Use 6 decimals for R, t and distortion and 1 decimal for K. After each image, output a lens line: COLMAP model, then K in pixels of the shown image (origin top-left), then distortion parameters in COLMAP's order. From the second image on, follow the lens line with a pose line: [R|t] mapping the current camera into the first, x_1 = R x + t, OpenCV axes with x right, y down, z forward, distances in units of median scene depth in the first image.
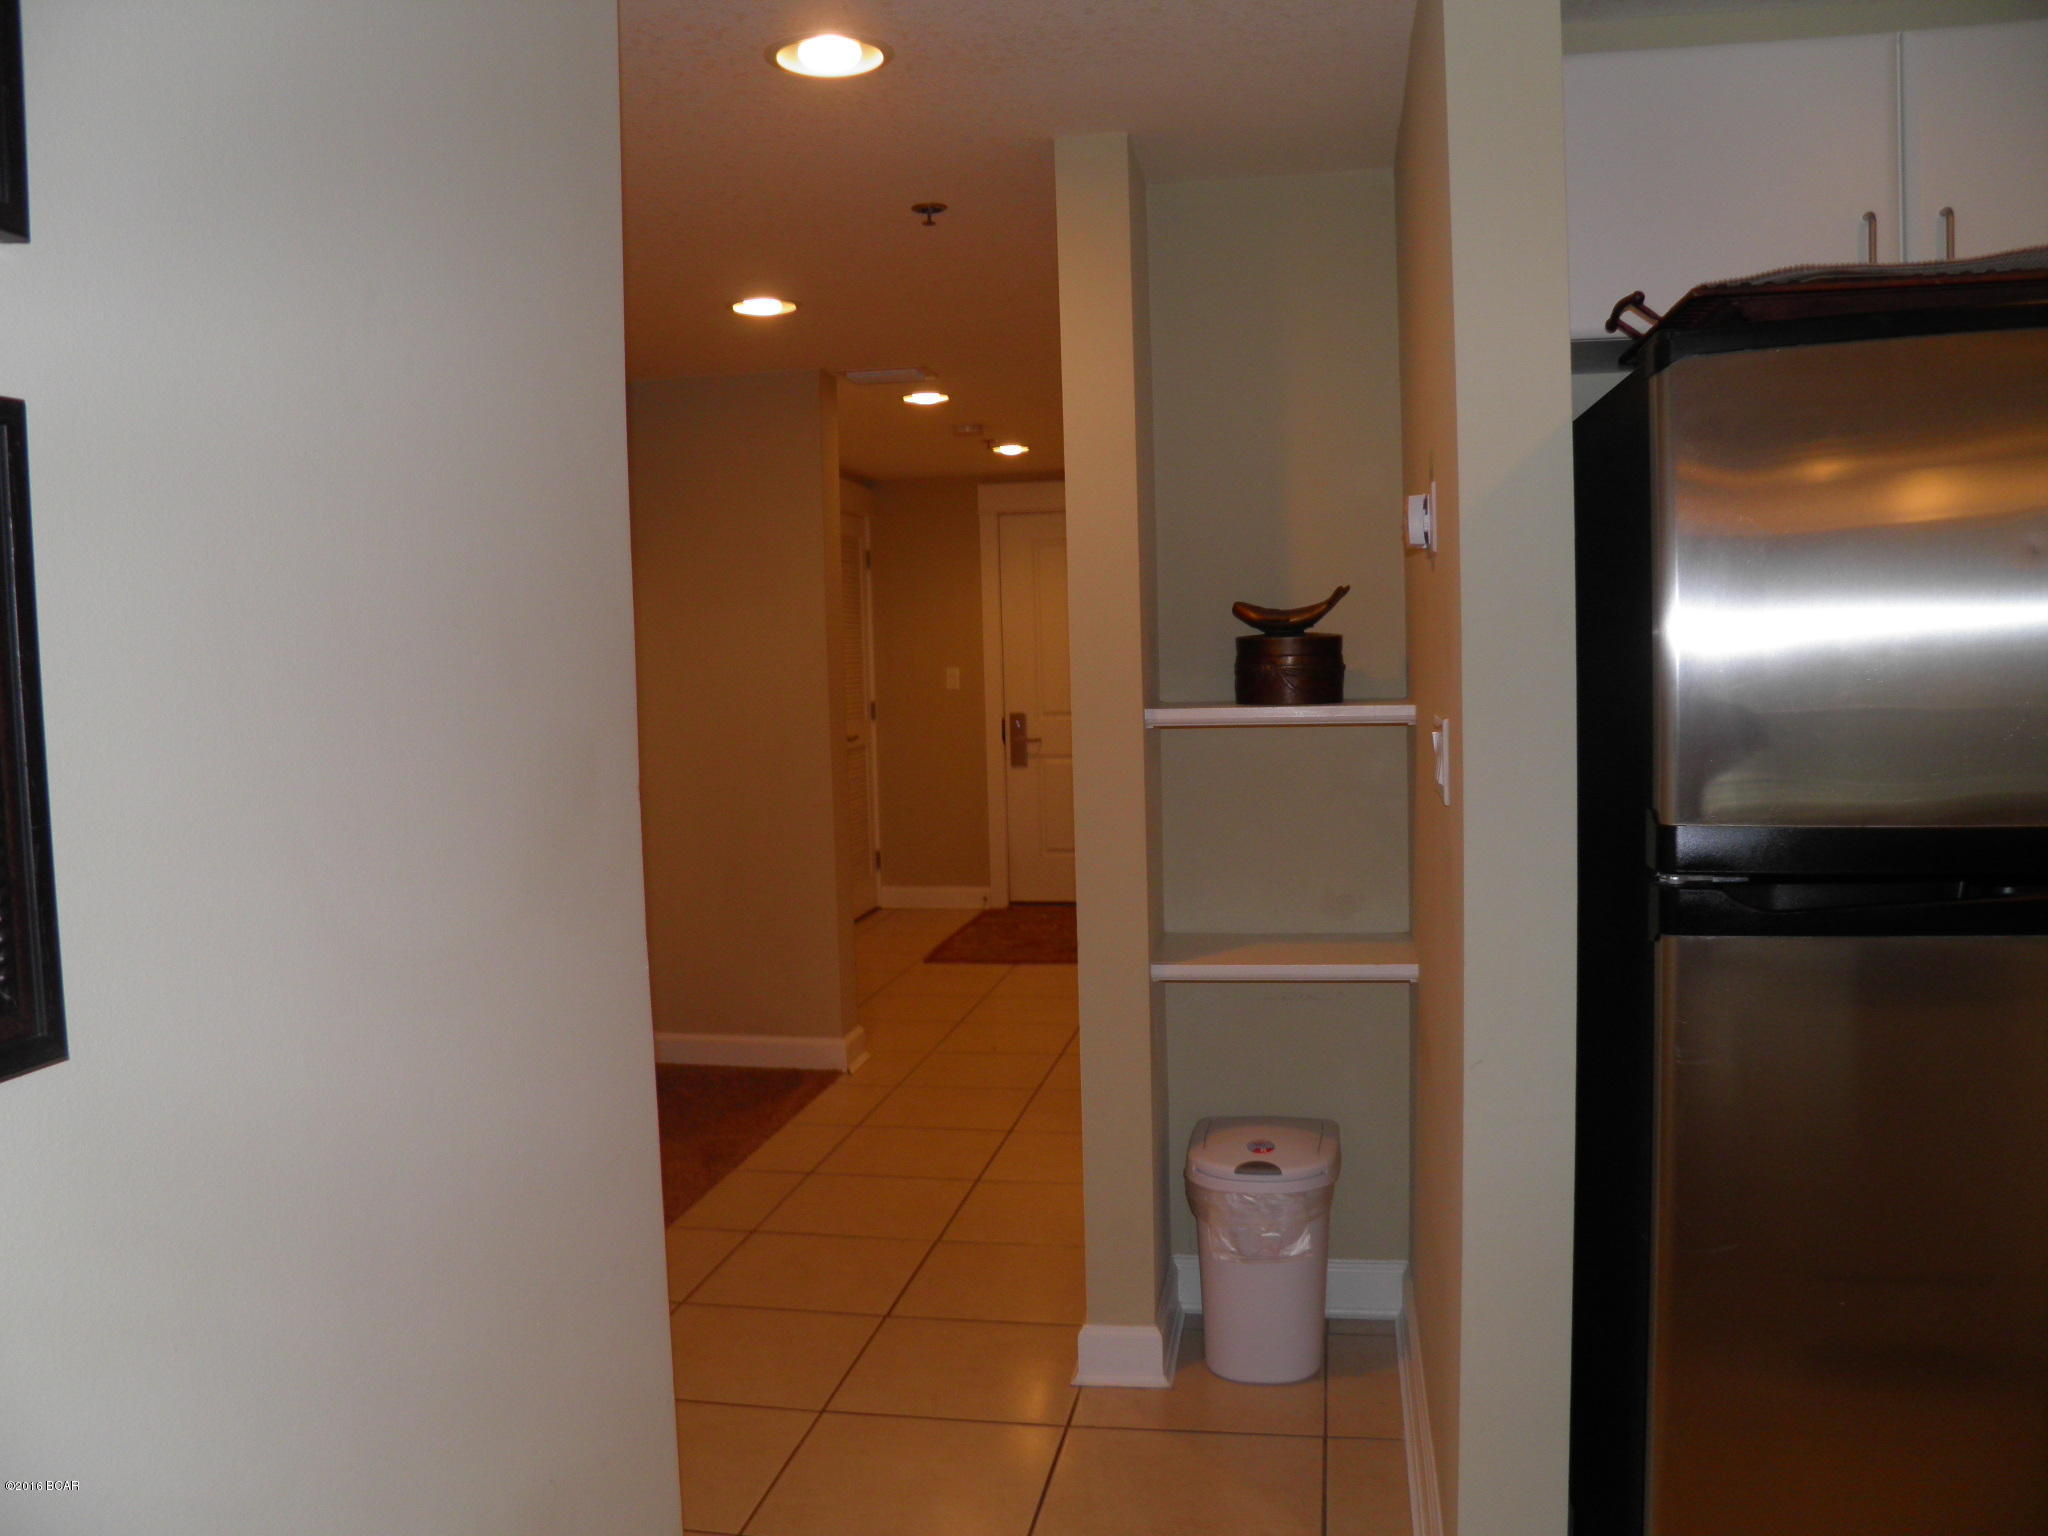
lens RADIAL K [[1688.5, 0, 1030.0], [0, 1688.5, 766.8], [0, 0, 1]] dist [-0.149218, 0.105514]
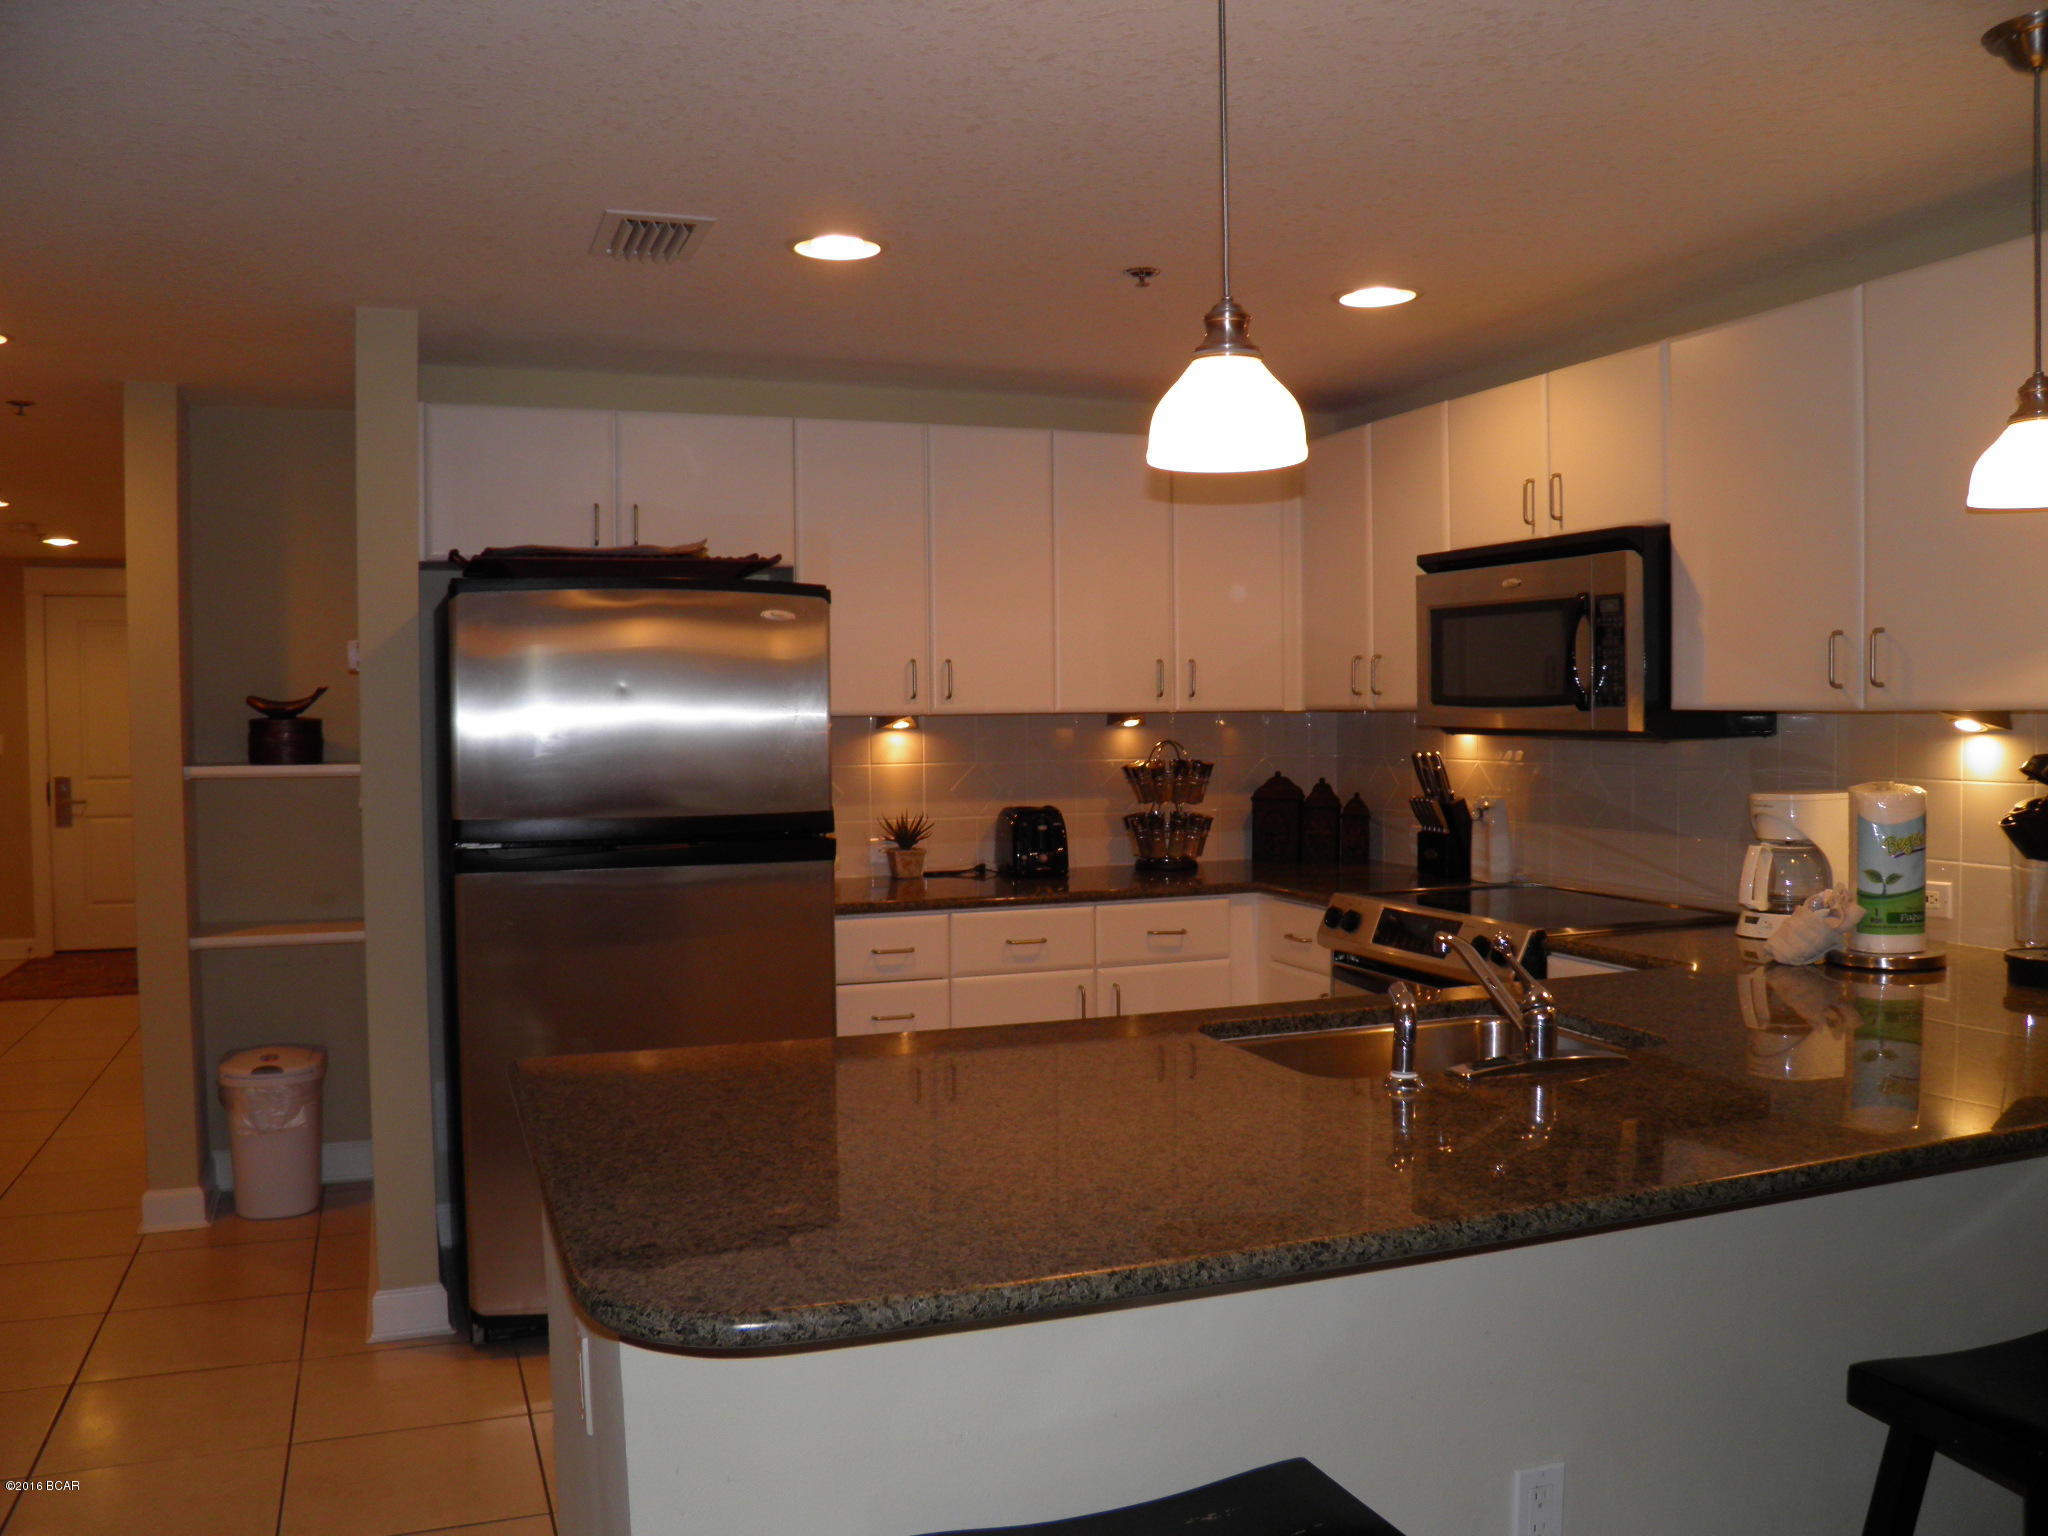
lens RADIAL K [[1688.5, 0, 1020.4], [0, 1688.5, 797.7], [0, 0, 1]] dist [-0.149218, 0.105514]
pose [[0.858404, -0.000514, 0.512975, -0.037288], [0.013363, 0.999683, -0.021360, 0.033212], [-0.512801, 0.025191, 0.858138, -0.603122]]
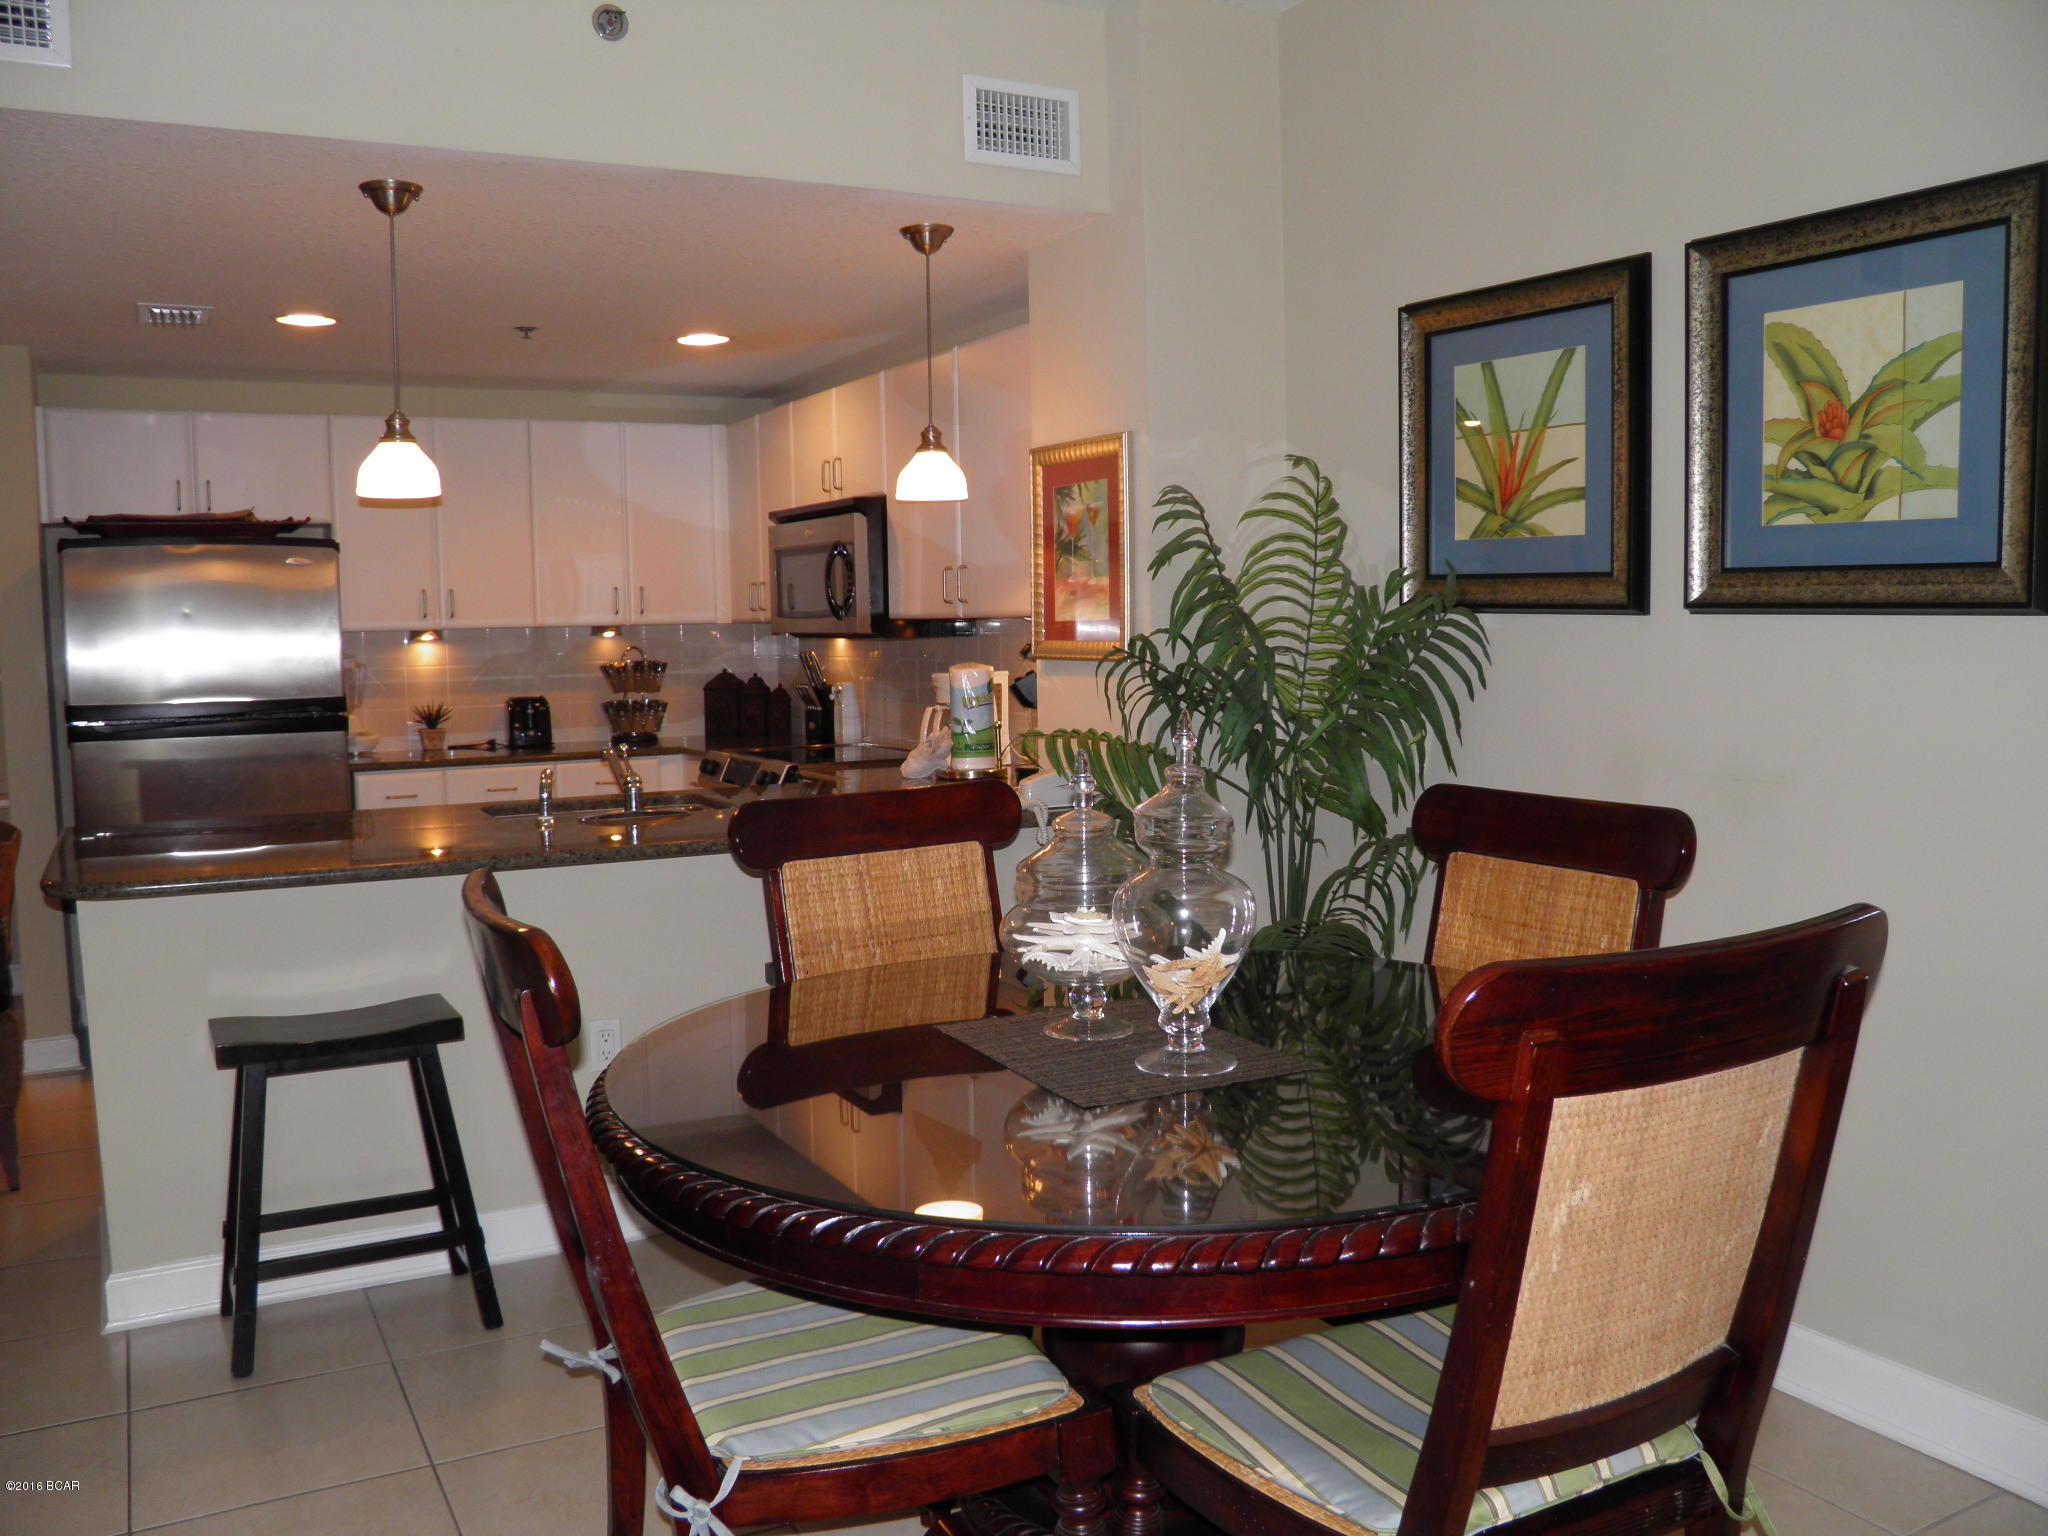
lens RADIAL K [[1688.5, 0, 1014.7], [0, 1688.5, 789.4], [0, 0, 1]] dist [-0.149218, 0.105514]
pose [[0.780454, -0.039551, 0.623961, -0.062144], [0.030001, 0.999217, 0.025811, 0.090985], [-0.624493, -0.001425, 0.781029, -1.307734]]
